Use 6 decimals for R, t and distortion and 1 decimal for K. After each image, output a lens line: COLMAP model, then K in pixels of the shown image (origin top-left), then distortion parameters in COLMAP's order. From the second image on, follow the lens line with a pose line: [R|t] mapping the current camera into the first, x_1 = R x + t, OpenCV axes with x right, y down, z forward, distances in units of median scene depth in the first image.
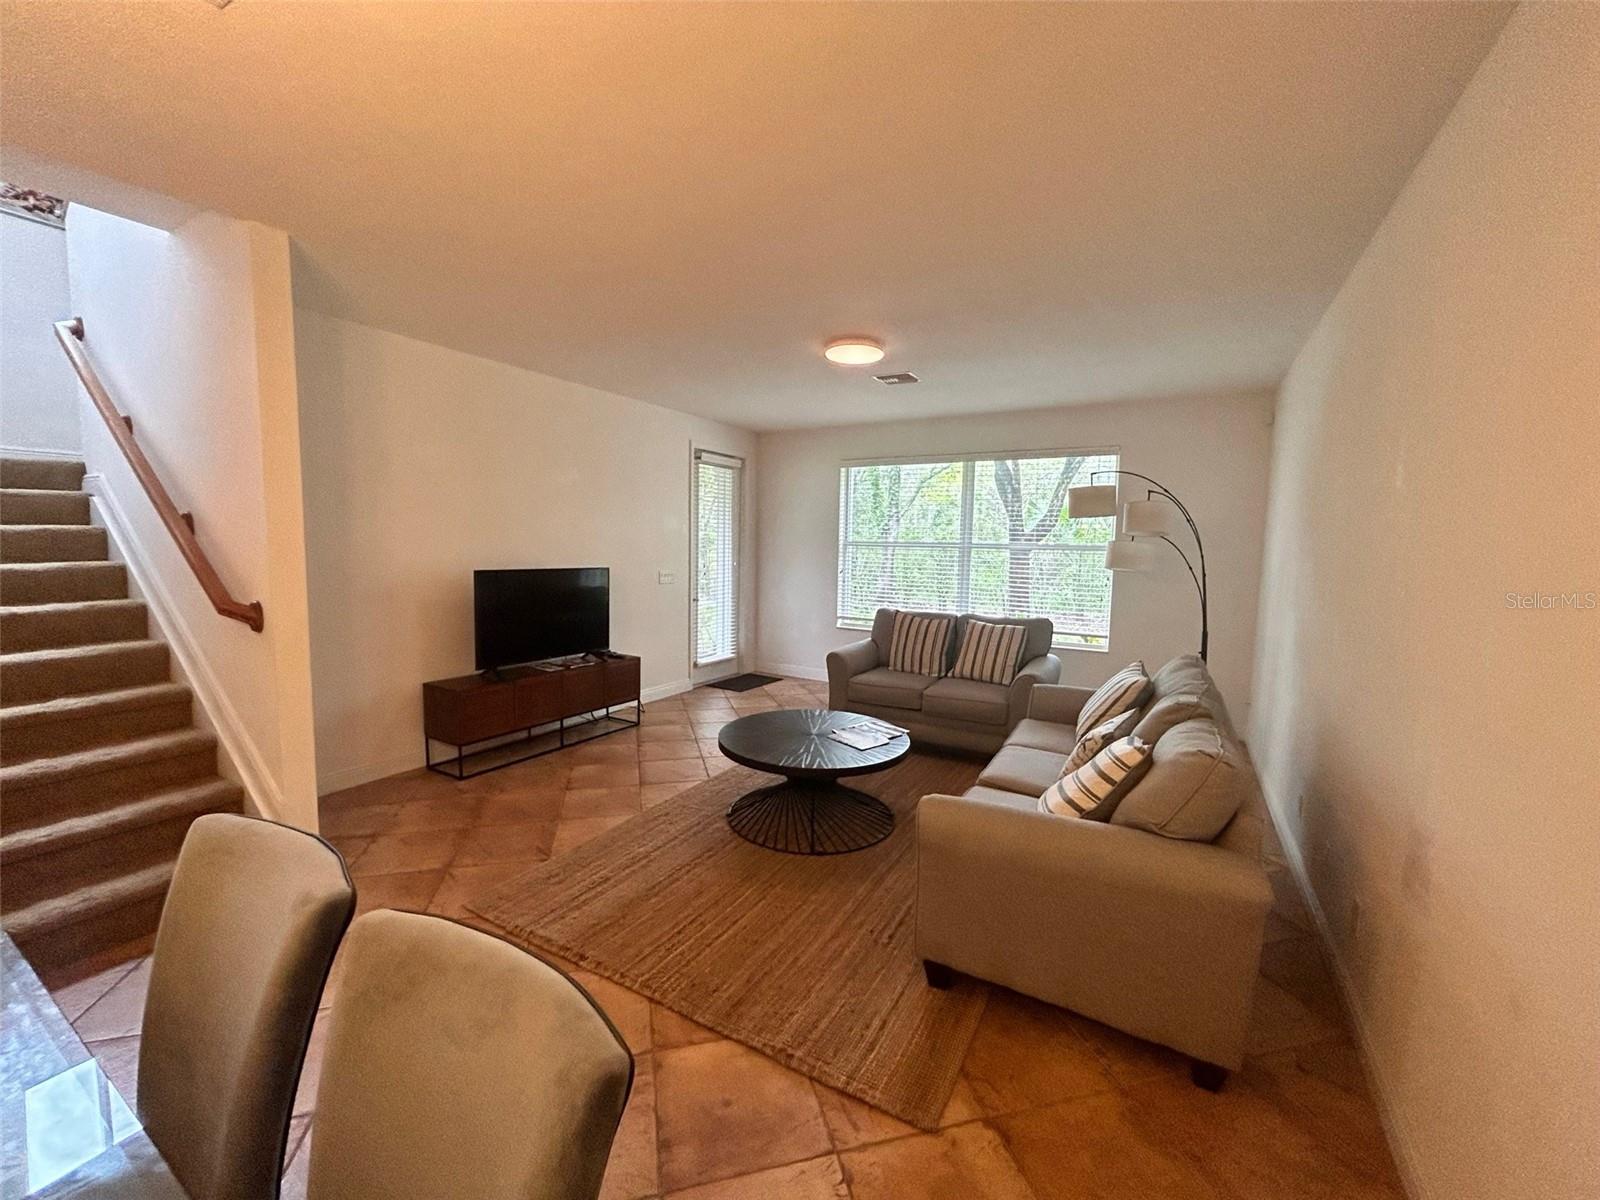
lens RADIAL K [[644.2, 0, 803.9], [0, 644.2, 598.6], [0, 0, 1]] dist [0.000694, -0.000084]
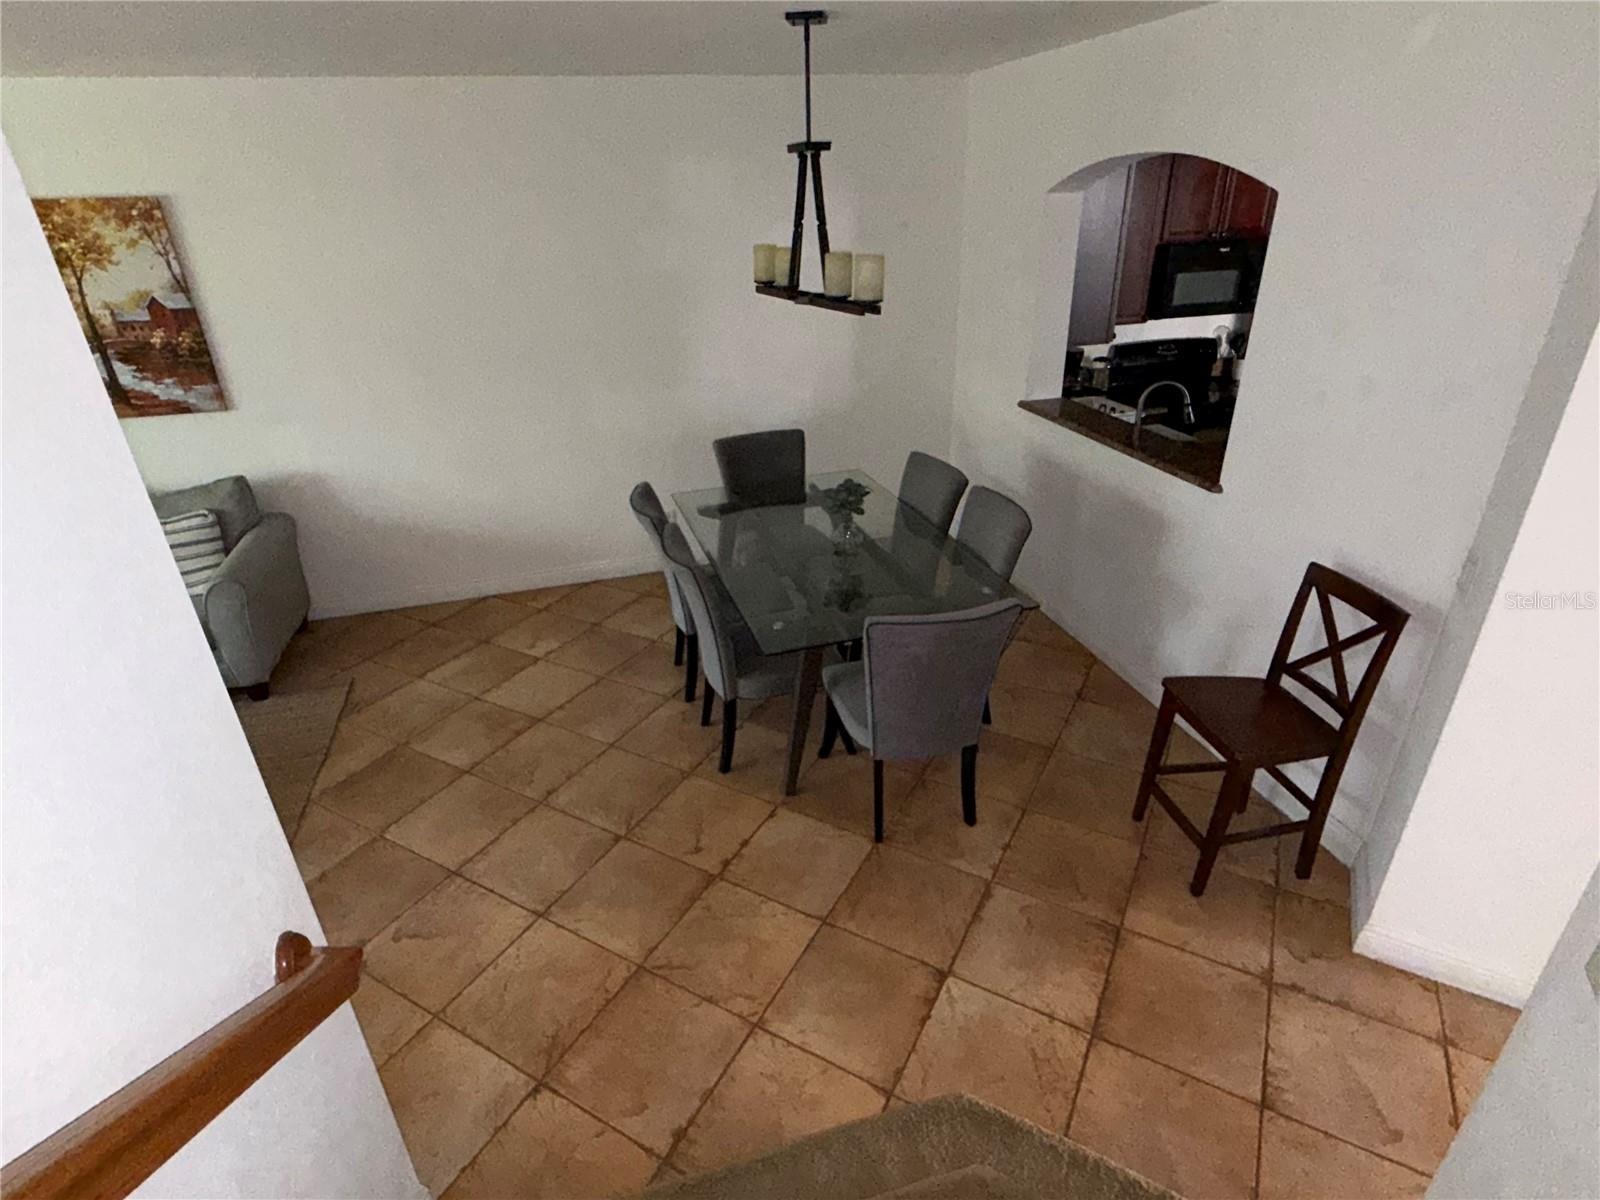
lens RADIAL K [[829.9, 0, 800.0], [0, 829.9, 600.0], [0, 0, 1]] dist [-0.002811, -0.000336]
pose [[-0.712412, -0.306261, 0.631406, -1.325961], [0.077247, 0.860053, 0.504323, -0.356648], [-0.697497, 0.408060, -0.589054, 1.042623]]
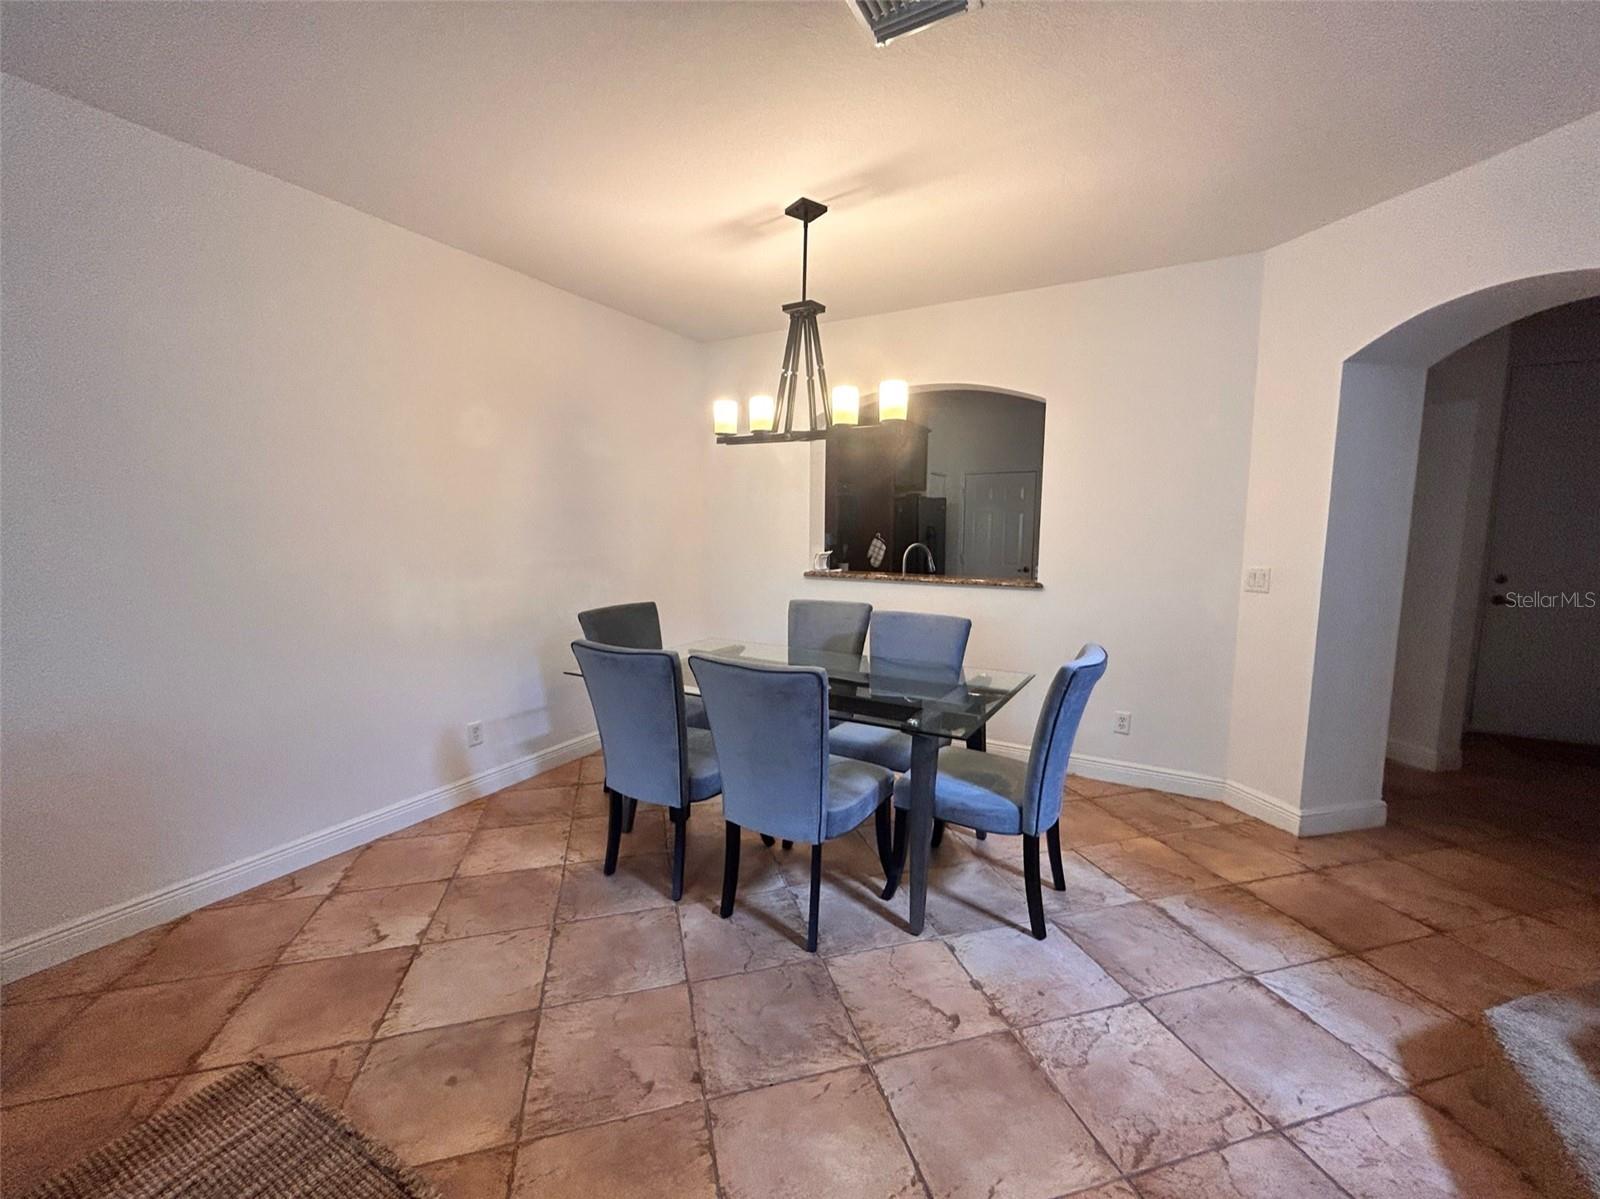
lens RADIAL K [[644.2, 0, 803.9], [0, 644.2, 598.1], [0, 0, 1]] dist [0.000694, -0.000084]
pose [[-0.999789, -0.020173, -0.003857, -0.414686], [-0.020536, 0.979173, 0.201987, -0.071420], [-0.000298, 0.202023, -0.979381, 1.201199]]
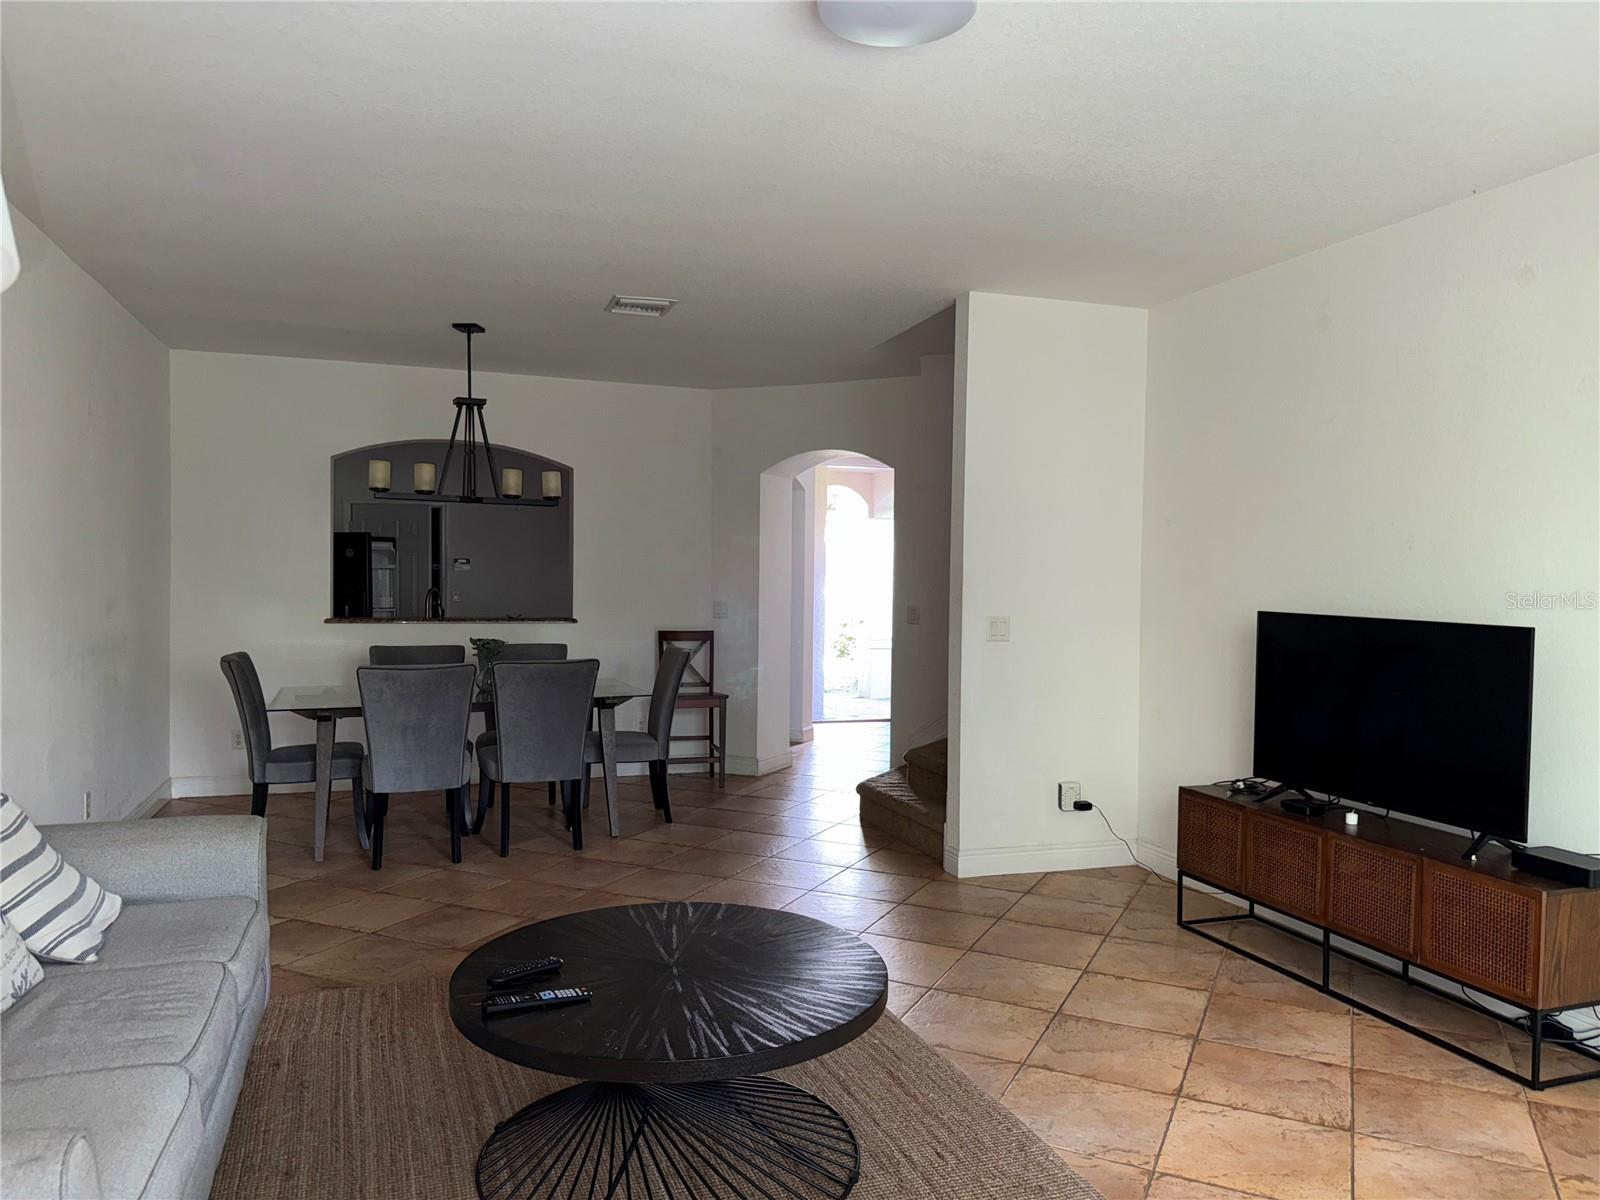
lens RADIAL K [[1122.2, 0, 800.0], [0, 1122.2, 600.0], [0, 0, 1]] dist [0.094368, -0.134487]
pose [[-0.653363, -0.003594, -0.757036, 0.902998], [-0.091340, 0.993058, 0.074116, -0.146997], [0.751514, 0.117573, -0.649156, 2.157514]]
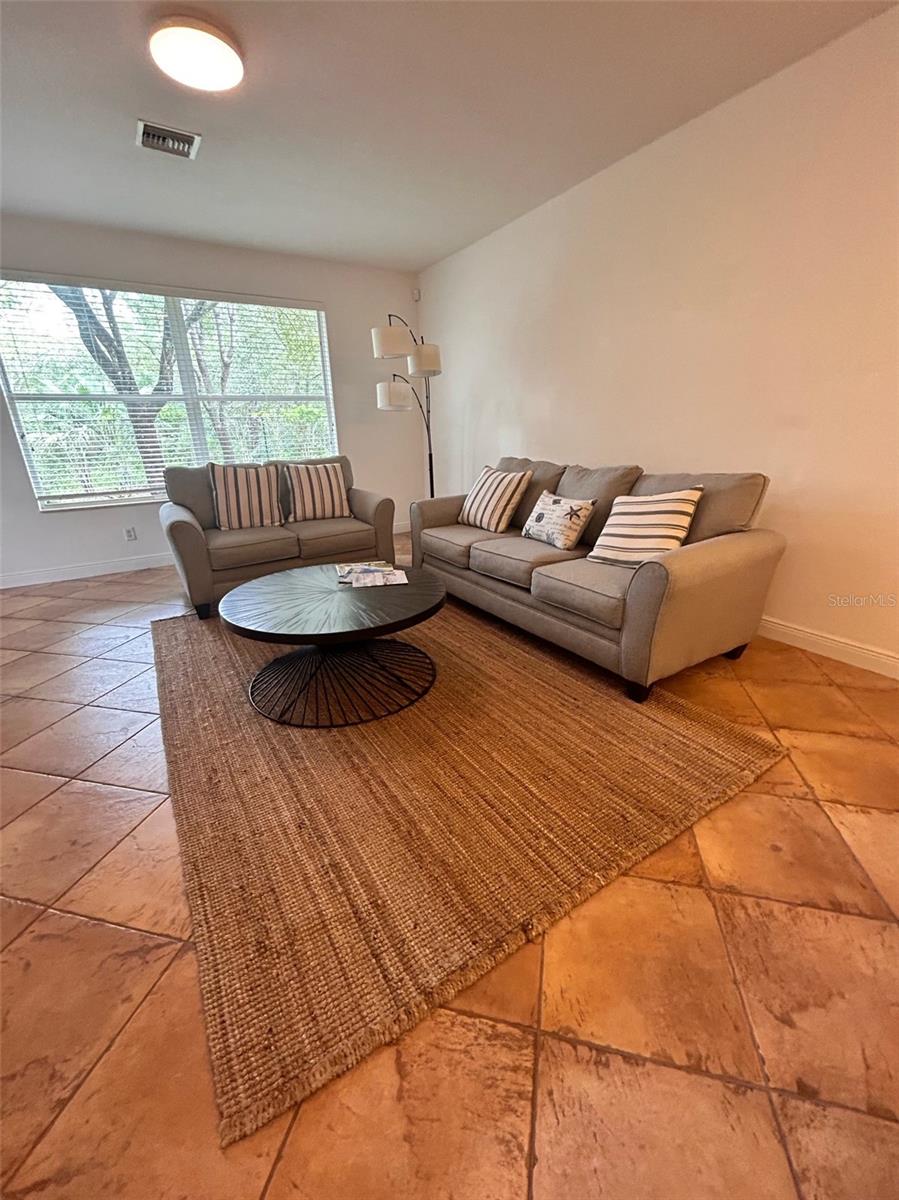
lens RADIAL K [[483.2, 0, 449.5], [0, 483.2, 600.0], [0, 0, 1]] dist [0.000694, -0.000084]
pose [[0.476599, -0.327010, 0.816038, -0.615992], [0.110878, 0.943190, 0.313206, 0.047412], [-0.872101, -0.058793, 0.485782, 0.749909]]
